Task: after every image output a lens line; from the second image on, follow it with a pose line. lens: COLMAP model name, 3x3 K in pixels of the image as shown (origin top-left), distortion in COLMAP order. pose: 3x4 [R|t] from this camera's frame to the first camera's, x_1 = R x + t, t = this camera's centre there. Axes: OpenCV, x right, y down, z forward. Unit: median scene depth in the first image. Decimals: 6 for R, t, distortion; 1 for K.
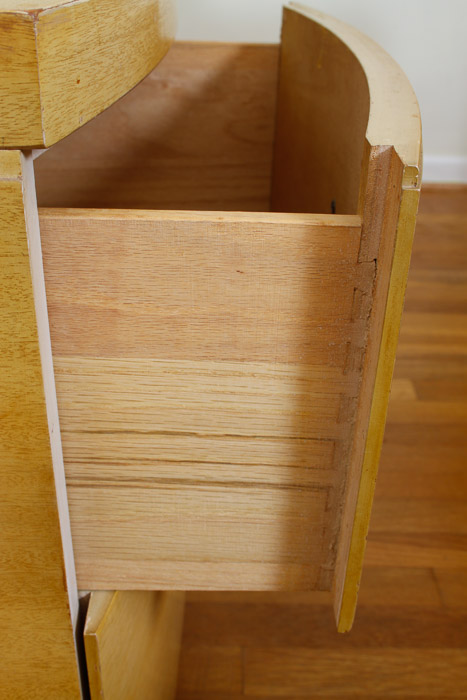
lens RADIAL K [[806.8, 0, 234.7], [0, 806.8, 351.2], [0, 0, 1]] dist [-0.030070, 0.000000]
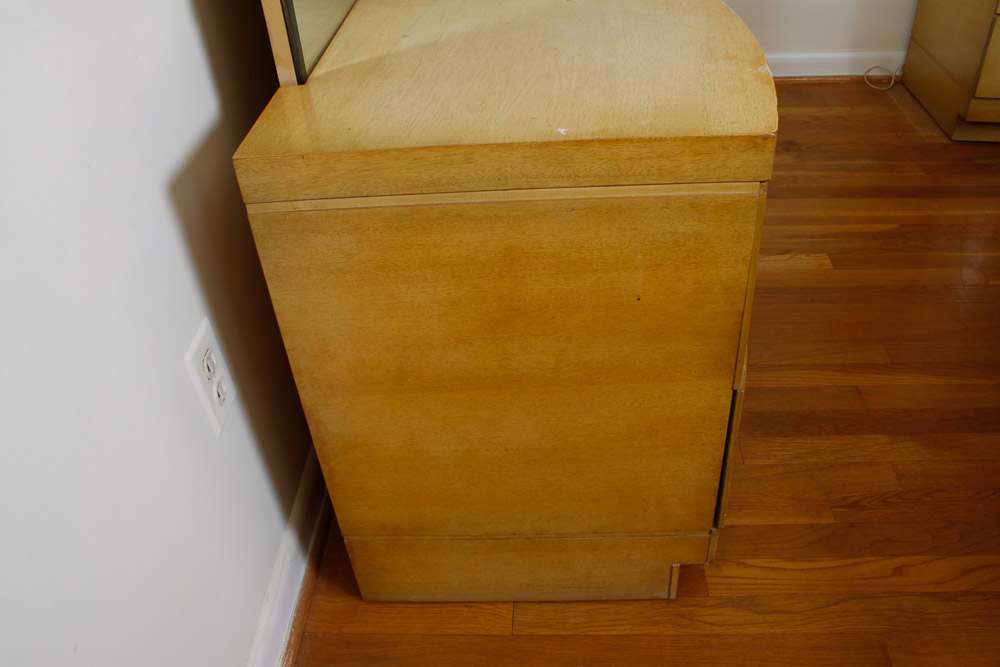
lens RADIAL K [[814.9, 0, 515.7], [0, 814.9, 343.2], [0, 0, 1]] dist [-0.157681, 0.117300]
pose [[0.994659, -0.040600, -0.094898, -0.242809], [0.053833, 0.988498, 0.141331, -0.043835], [0.088069, -0.145685, 0.985403, -0.480273]]
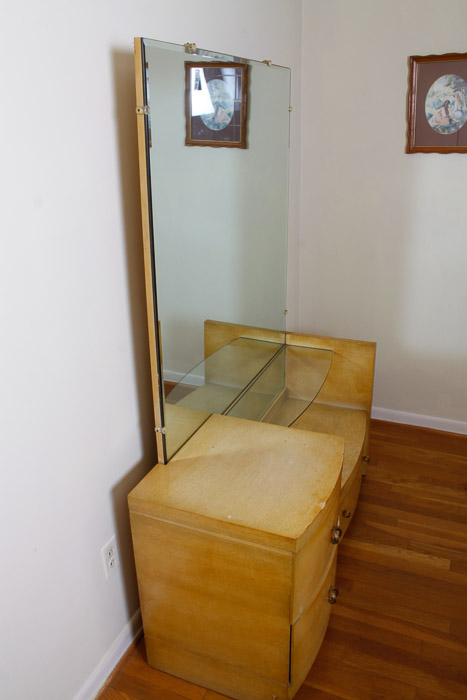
lens RADIAL K [[570.4, 0, 234.6], [0, 570.4, 345.6], [0, 0, 1]] dist [-0.157681, 0.117300]
pose [[0.911575, 0.101641, -0.398373, 0.318526], [-0.163039, 0.978882, -0.123321, -0.405513], [0.377426, 0.177366, 0.908896, -1.179889]]
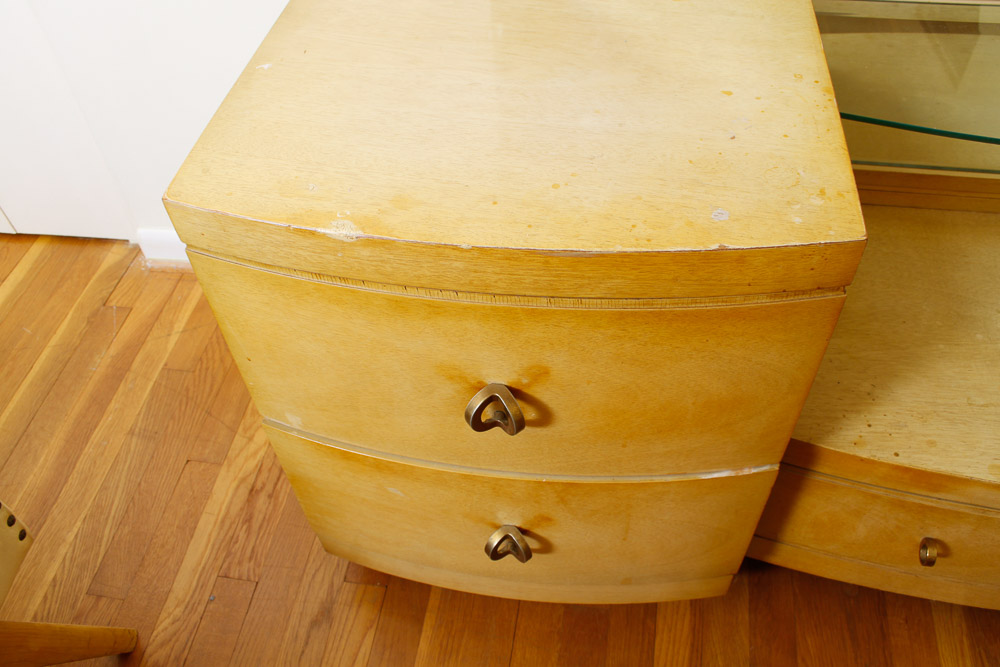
lens RADIAL K [[814.9, 0, 513.1], [0, 814.9, 337.9], [0, 0, 1]] dist [-0.157681, 0.117300]
pose [[-0.146366, 0.740546, -0.655873, 0.400267], [-0.476723, 0.528141, 0.702711, -0.647419], [0.866783, 0.415522, 0.275733, 0.410317]]
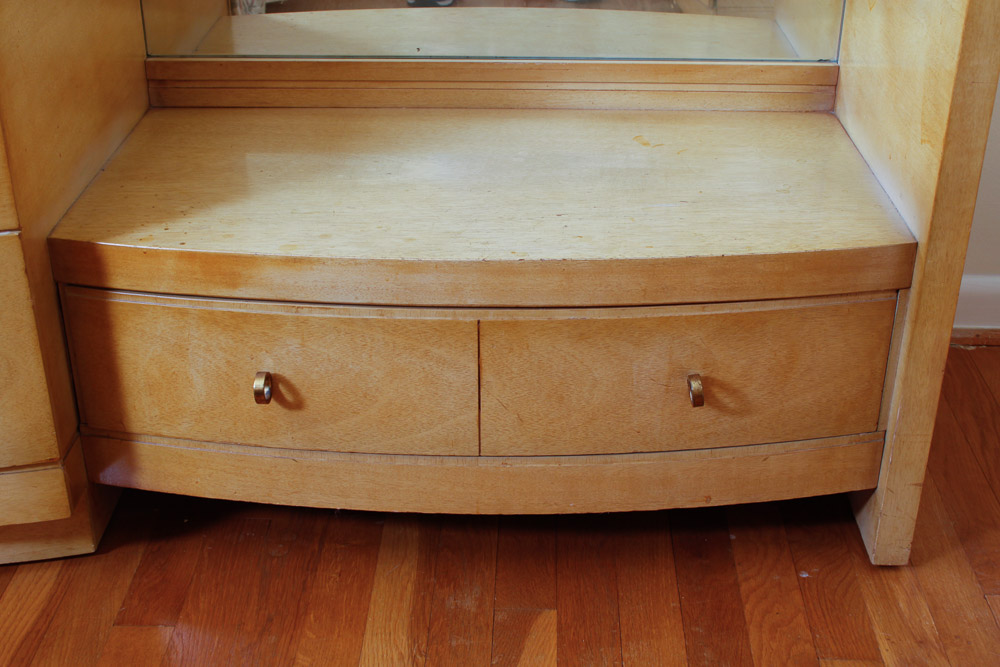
lens RADIAL K [[1302.8, 0, 503.9], [0, 1302.8, 323.1], [0, 0, 1]] dist [-0.031287, 0.000000]
pose [[-0.008687, 0.453948, -0.890986, 1.035985], [-0.523720, 0.756975, 0.390777, -0.778553], [0.851846, 0.470021, 0.231166, 1.074323]]
